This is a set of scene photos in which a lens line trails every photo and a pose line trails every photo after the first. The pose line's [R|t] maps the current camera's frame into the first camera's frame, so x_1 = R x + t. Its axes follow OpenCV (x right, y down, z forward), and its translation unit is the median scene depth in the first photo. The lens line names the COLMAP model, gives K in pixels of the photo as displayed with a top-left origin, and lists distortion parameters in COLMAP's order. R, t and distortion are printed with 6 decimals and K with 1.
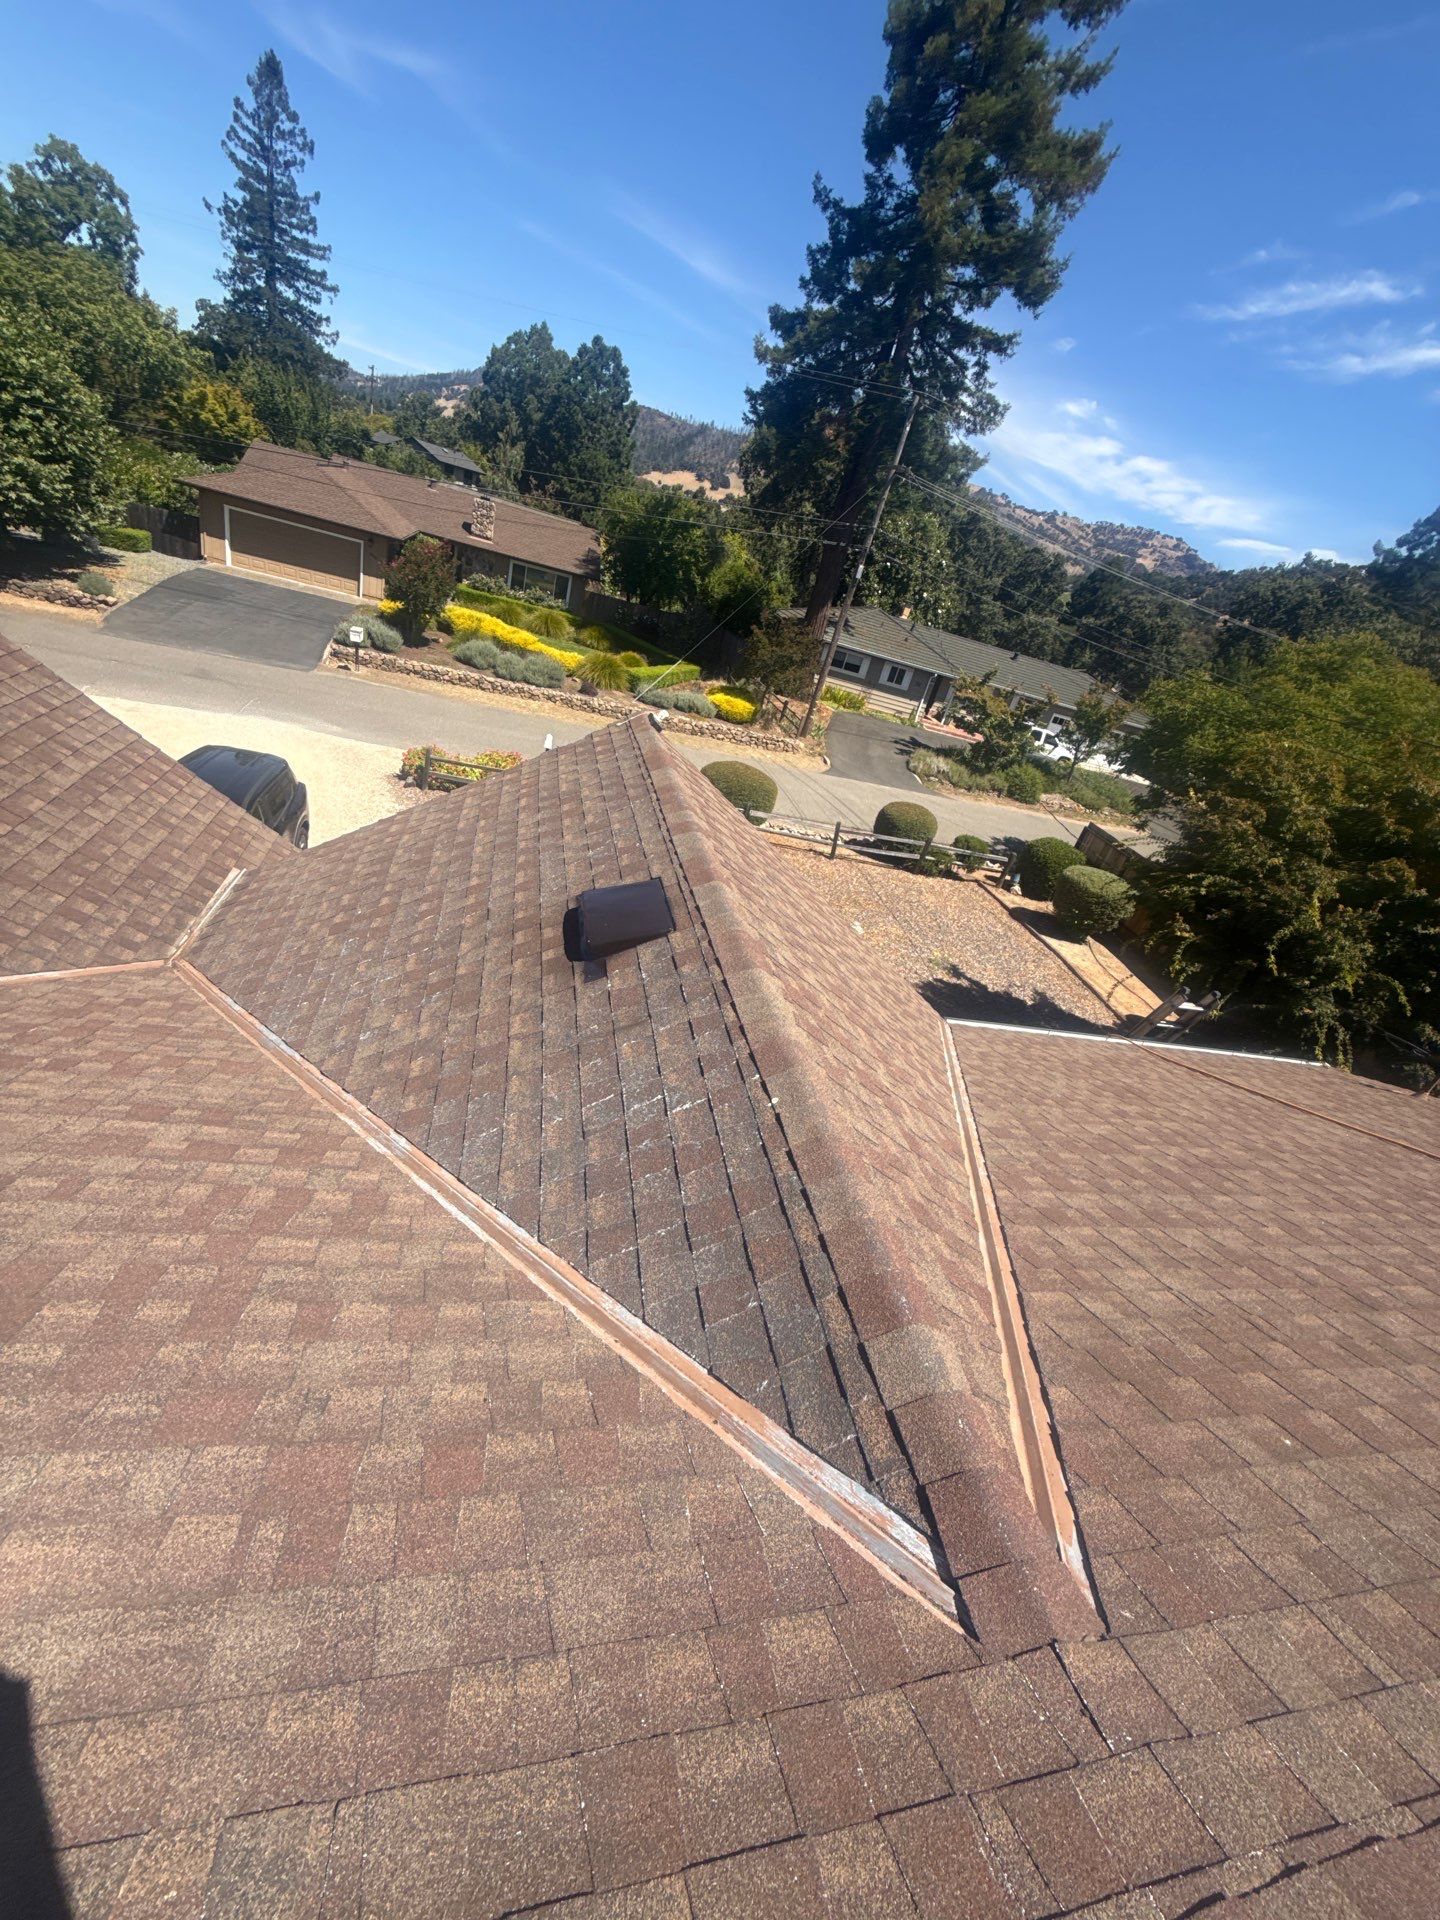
lens RADIAL K [[767.7, 0, 727.8], [0, 767.7, 955.6], [0, 0, 1]] dist [0.004141, -0.000583]
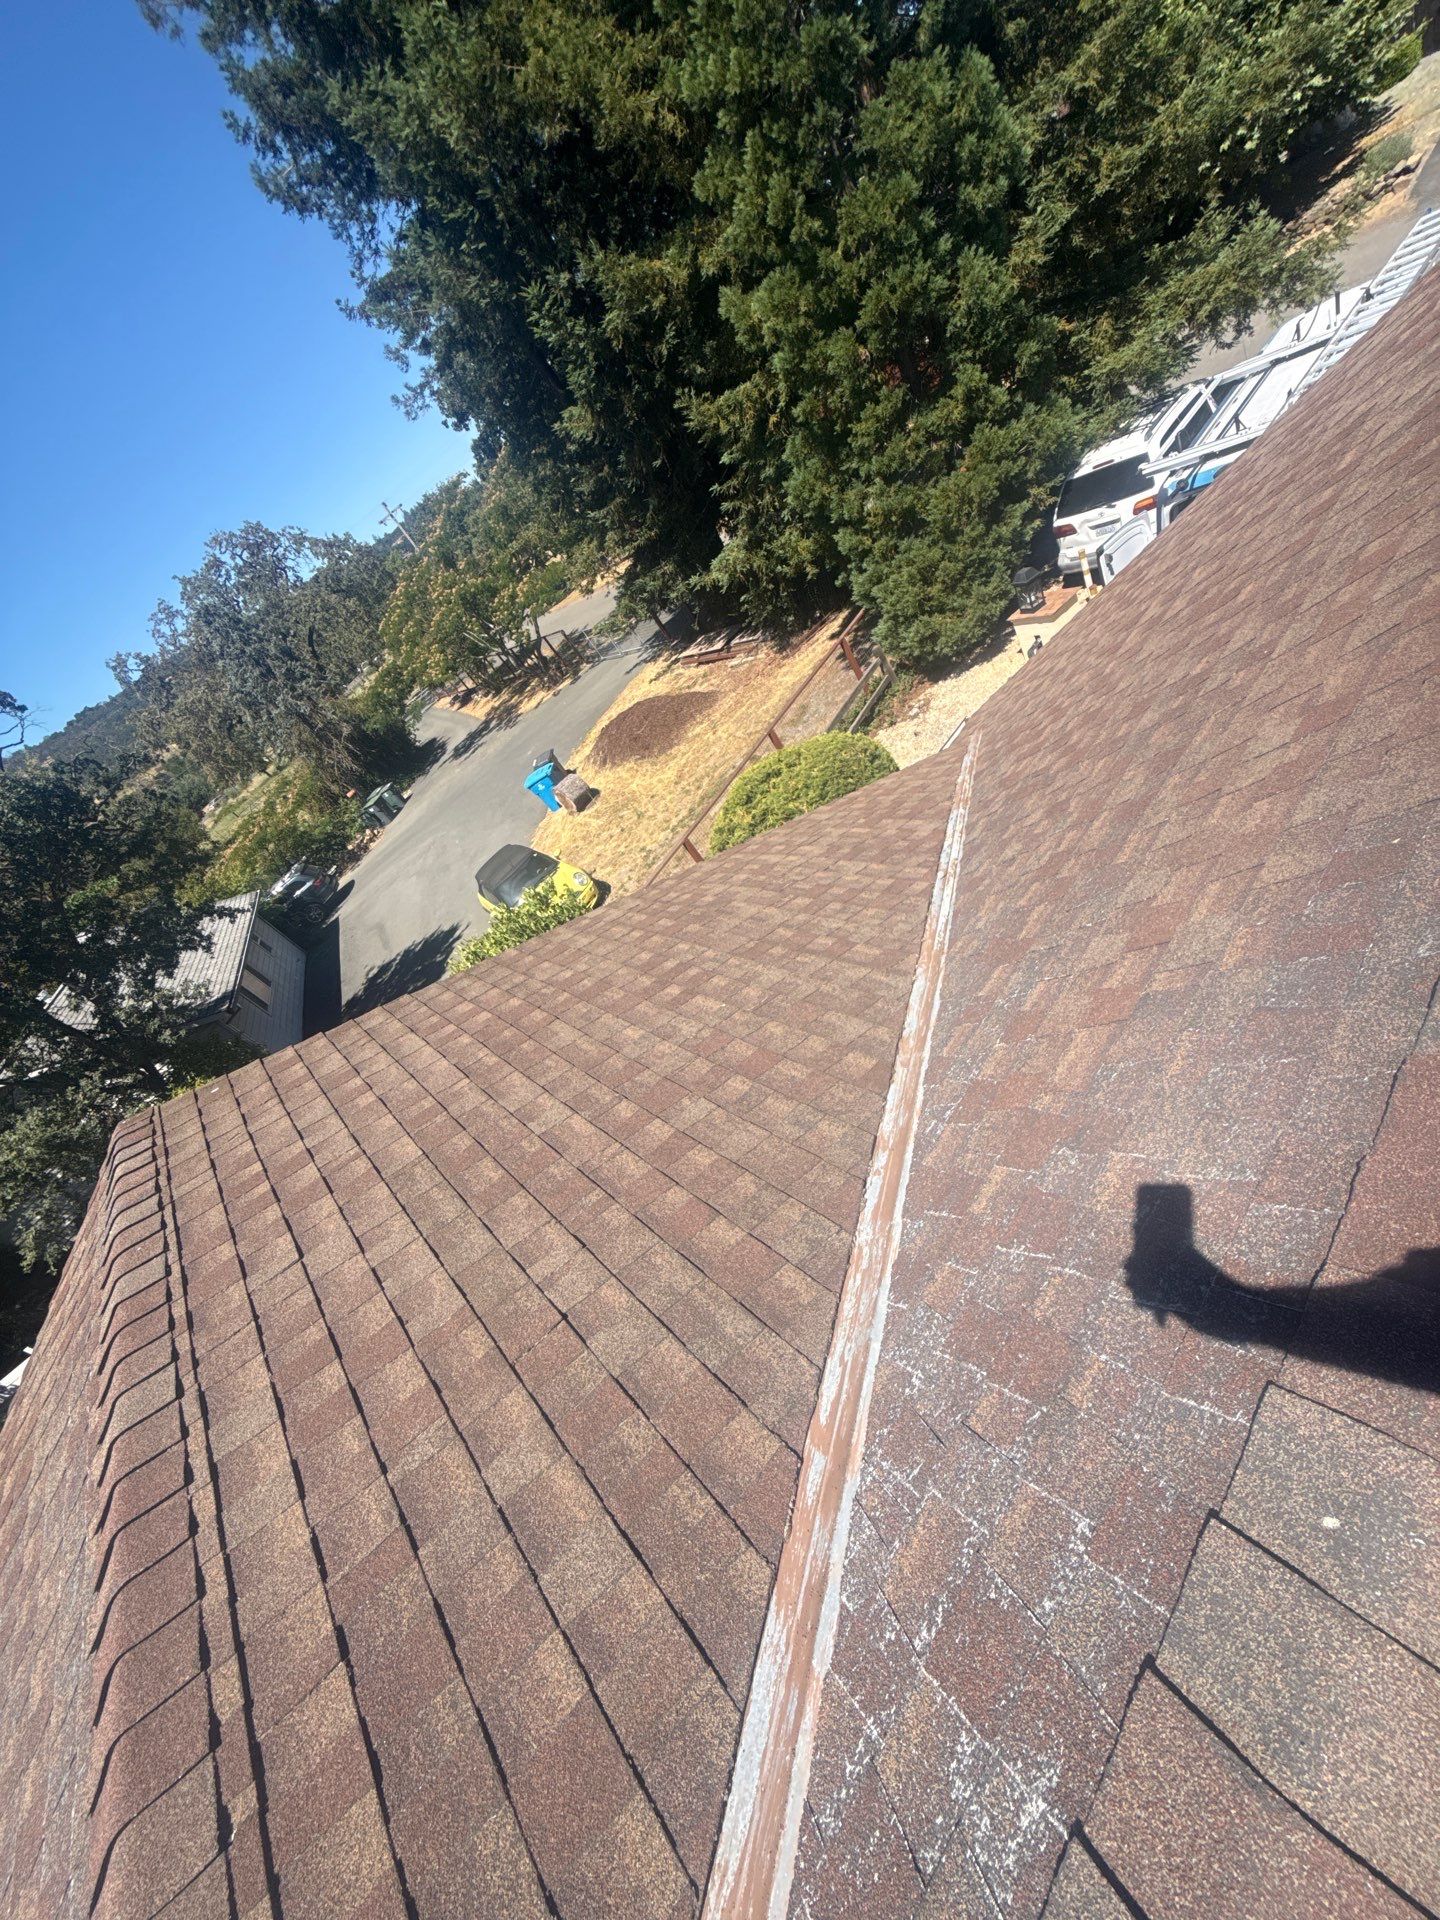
lens RADIAL K [[767.7, 0, 720.7], [0, 767.7, 955.3], [0, 0, 1]] dist [0.004141, -0.000583]
pose [[0.307646, 0.143213, -0.940661, -0.114076], [0.216242, 0.952216, 0.215695, -0.022100], [0.926603, -0.269768, 0.261976, -0.009742]]
